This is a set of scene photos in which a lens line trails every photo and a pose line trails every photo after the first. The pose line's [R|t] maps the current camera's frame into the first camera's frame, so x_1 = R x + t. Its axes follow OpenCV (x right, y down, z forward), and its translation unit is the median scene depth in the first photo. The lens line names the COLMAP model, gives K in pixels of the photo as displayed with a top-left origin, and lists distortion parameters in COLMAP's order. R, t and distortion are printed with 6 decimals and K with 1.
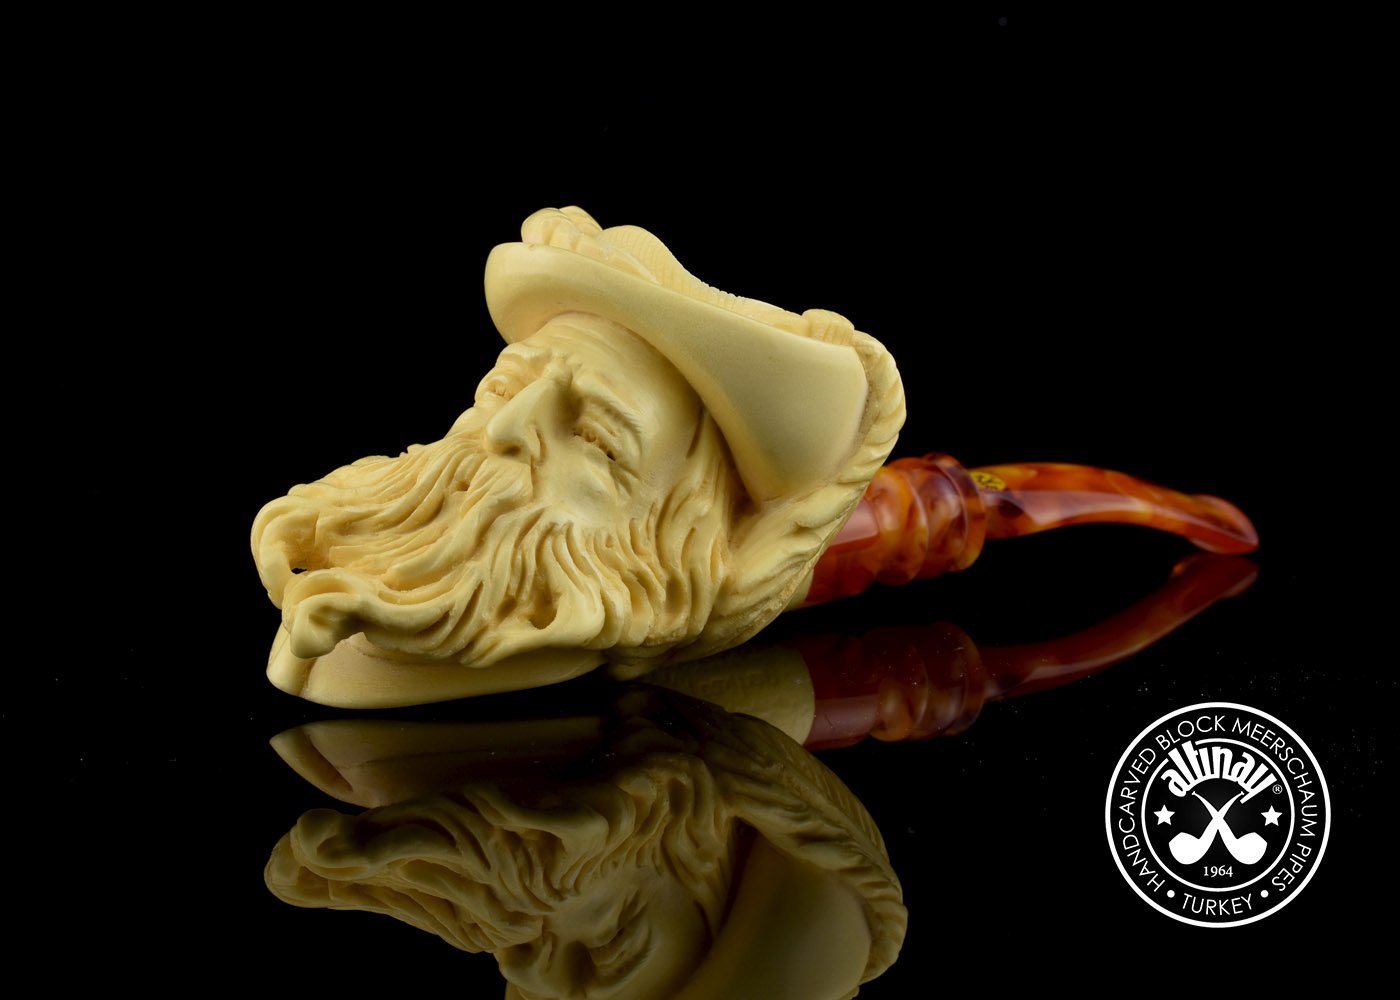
lens RADIAL K [[3501.2, 0, 703.5], [0, 3501.2, 498.3], [0, 0, 1]] dist [0.041688, 0.000000]
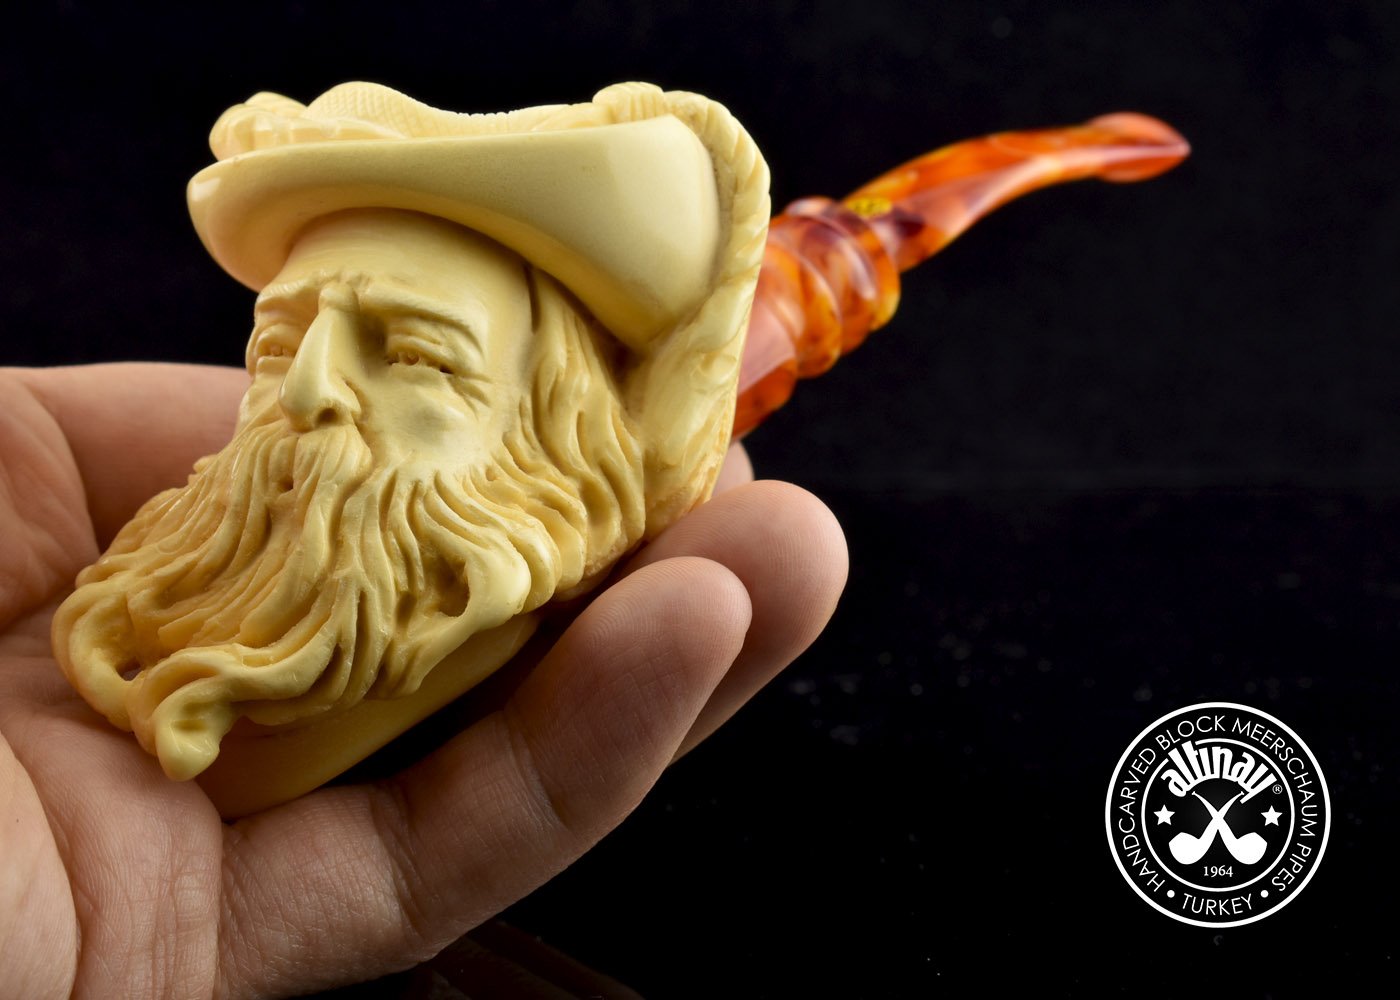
lens RADIAL K [[3501.2, 0, 697.2], [0, 3501.2, 505.0], [0, 0, 1]] dist [0.041688, 0.000000]
pose [[0.911901, -0.405982, 0.060136, -0.034294], [0.401828, 0.913003, 0.070431, -0.016942], [-0.083498, -0.040062, 0.995702, 0.232425]]
